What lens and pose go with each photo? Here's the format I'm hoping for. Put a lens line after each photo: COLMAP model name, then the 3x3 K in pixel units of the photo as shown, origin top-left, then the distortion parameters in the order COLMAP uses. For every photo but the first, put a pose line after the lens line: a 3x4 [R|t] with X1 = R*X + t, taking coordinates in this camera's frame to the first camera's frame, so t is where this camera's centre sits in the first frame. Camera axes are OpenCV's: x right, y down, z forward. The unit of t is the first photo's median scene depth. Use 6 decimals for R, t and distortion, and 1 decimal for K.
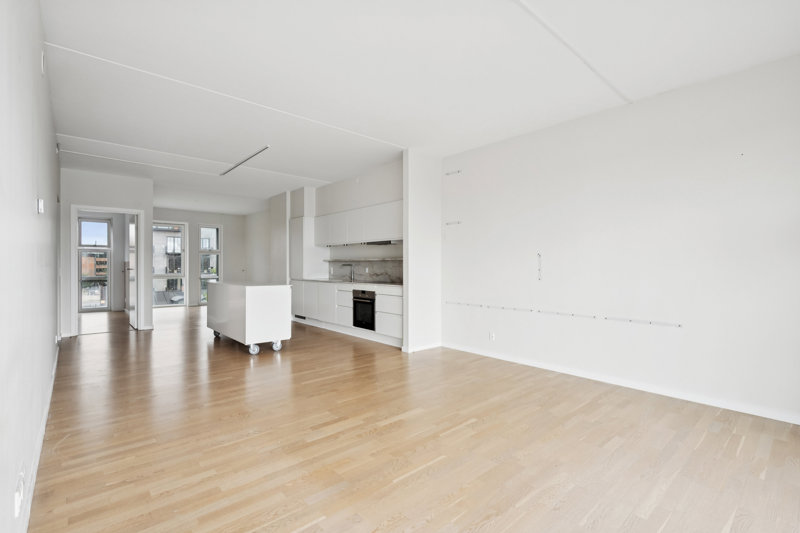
lens RADIAL K [[368.5, 0, 400.0], [0, 368.5, 266.5], [0, 0, 1]] dist [0.000114, -0.000050]
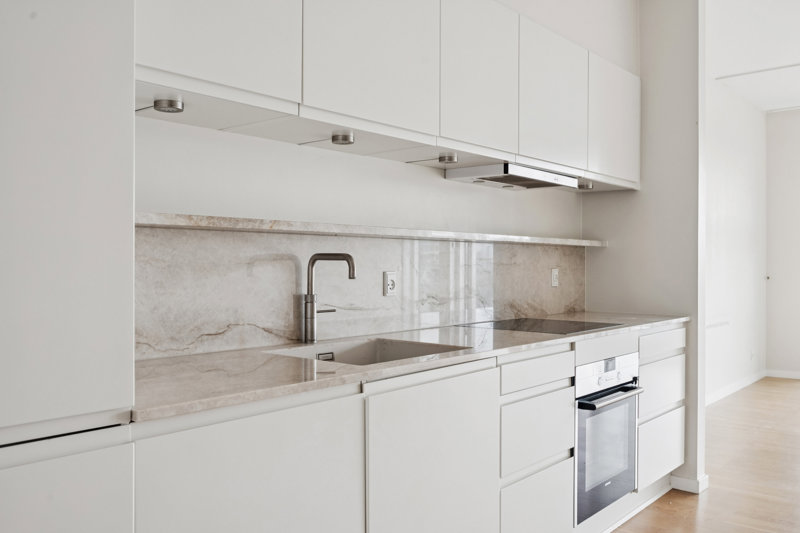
lens RADIAL K [[697.7, 0, 400.0], [0, 697.7, 266.5], [0, 0, 1]] dist [-0.006257, -0.003195]
pose [[-0.143896, -0.004197, 0.989584, -0.595410], [0.001420, 0.999989, 0.004447, -0.001452], [-0.989592, 0.002045, -0.143888, 1.291885]]
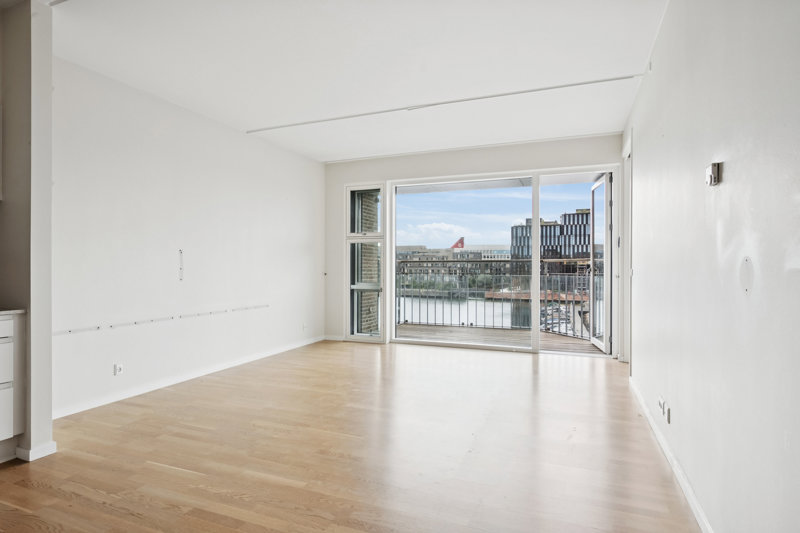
lens RADIAL K [[436.2, 0, 400.0], [0, 436.2, 266.5], [0, 0, 1]] dist [-0.000917, 0.000068]
pose [[-0.446695, -0.003985, 0.894677, -0.596267], [0.000621, 0.999988, 0.004764, -0.000369], [-0.894686, 0.002683, -0.446687, 0.775750]]
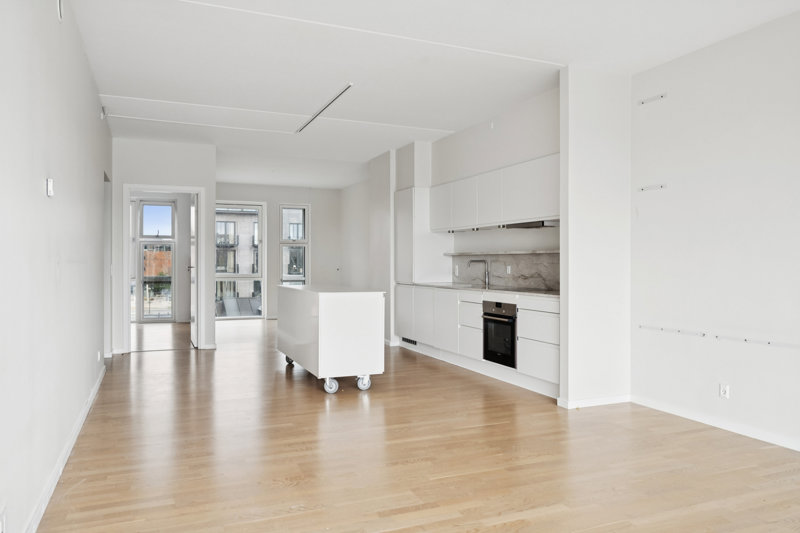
lens RADIAL K [[579.8, 0, 400.0], [0, 579.8, 266.5], [0, 0, 1]] dist [-0.003855, 0.001412]
pose [[0.948572, 0.002332, -0.316553, 0.055124], [-0.000706, 0.999986, 0.005252, -0.000330], [0.316561, -0.004759, 0.948560, 0.023586]]
